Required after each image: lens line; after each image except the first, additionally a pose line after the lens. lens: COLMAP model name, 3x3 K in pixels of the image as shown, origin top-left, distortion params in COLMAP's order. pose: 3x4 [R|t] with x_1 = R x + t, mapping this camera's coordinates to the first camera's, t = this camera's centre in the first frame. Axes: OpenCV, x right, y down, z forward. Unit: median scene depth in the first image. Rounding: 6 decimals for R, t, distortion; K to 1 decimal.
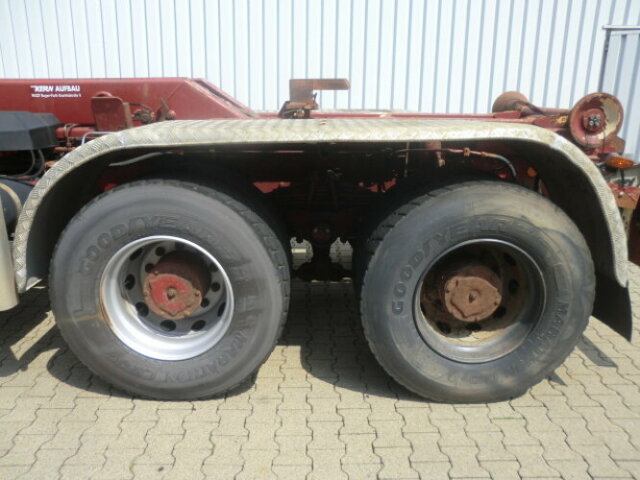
lens RADIAL K [[508.2, 0, 319.7], [0, 508.2, 253.1], [0, 0, 1]] dist [-0.059208, -0.002498]
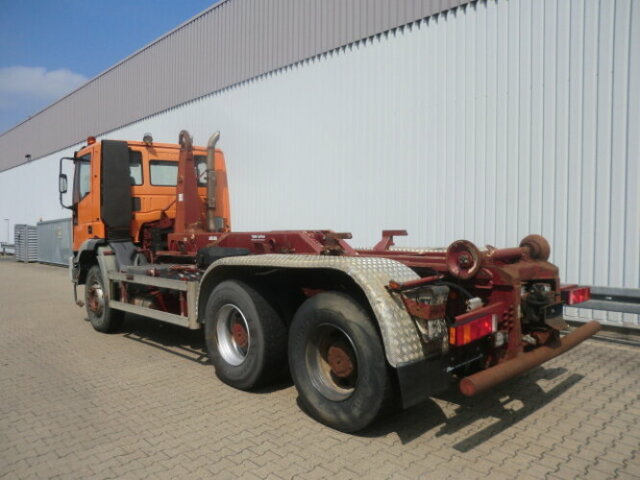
lens RADIAL K [[508.2, 0, 319.7], [0, 508.2, 253.1], [0, 0, 1]] dist [-0.059208, -0.002498]
pose [[0.672754, 0.019917, -0.739598, 1.354019], [-0.198137, 0.967975, -0.154163, 0.012539], [0.712842, 0.250255, 0.655156, -0.213601]]
